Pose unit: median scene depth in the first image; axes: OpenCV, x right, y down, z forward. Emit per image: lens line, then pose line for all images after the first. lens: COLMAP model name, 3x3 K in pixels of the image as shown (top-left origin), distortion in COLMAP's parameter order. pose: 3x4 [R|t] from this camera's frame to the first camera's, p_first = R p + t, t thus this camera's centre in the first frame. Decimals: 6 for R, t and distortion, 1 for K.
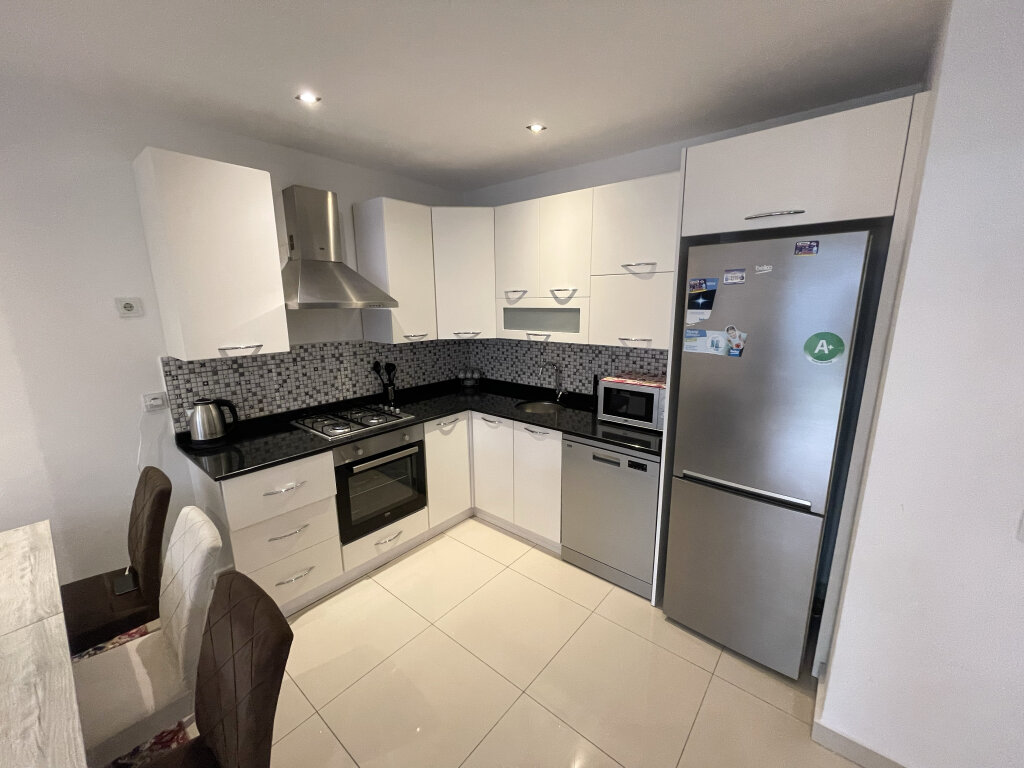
lens RADIAL K [[410.0, 0, 516.2], [0, 410.0, 391.0], [0, 0, 1]] dist [0.000169, -0.000544]
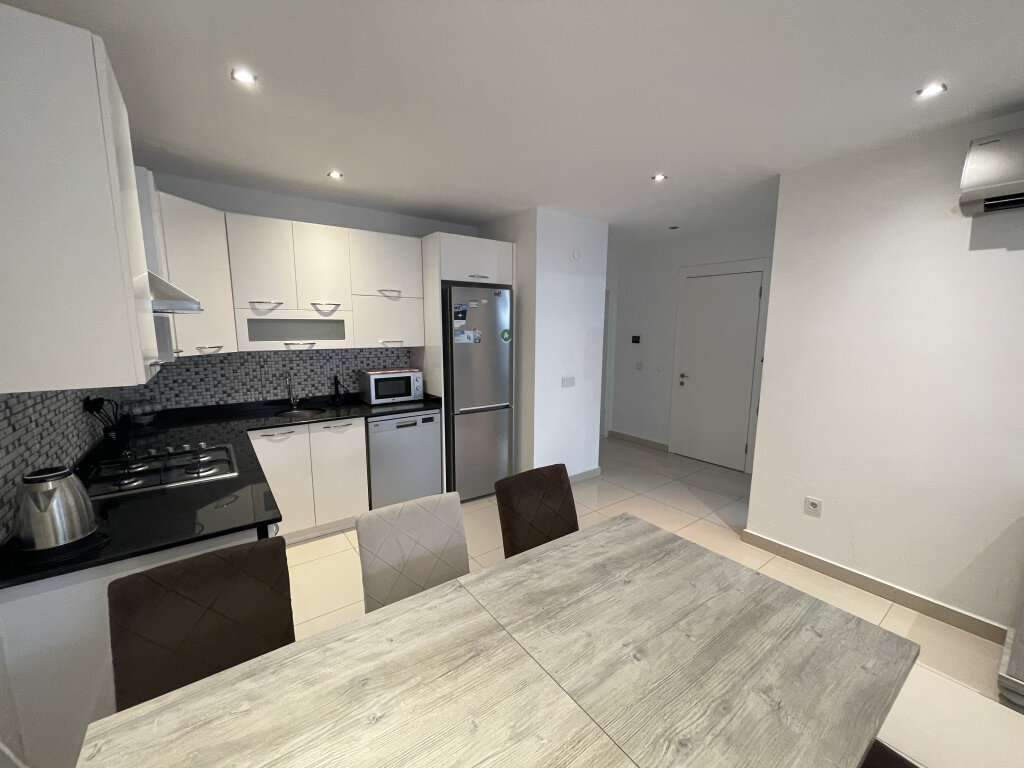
lens RADIAL K [[410.0, 0, 510.9], [0, 410.0, 390.6], [0, 0, 1]] dist [0.000169, -0.000544]
pose [[0.244327, -0.142820, 0.959118, -0.906529], [0.203793, 0.974567, 0.093206, -0.005841], [-0.948036, 0.172689, 0.267219, 0.218034]]
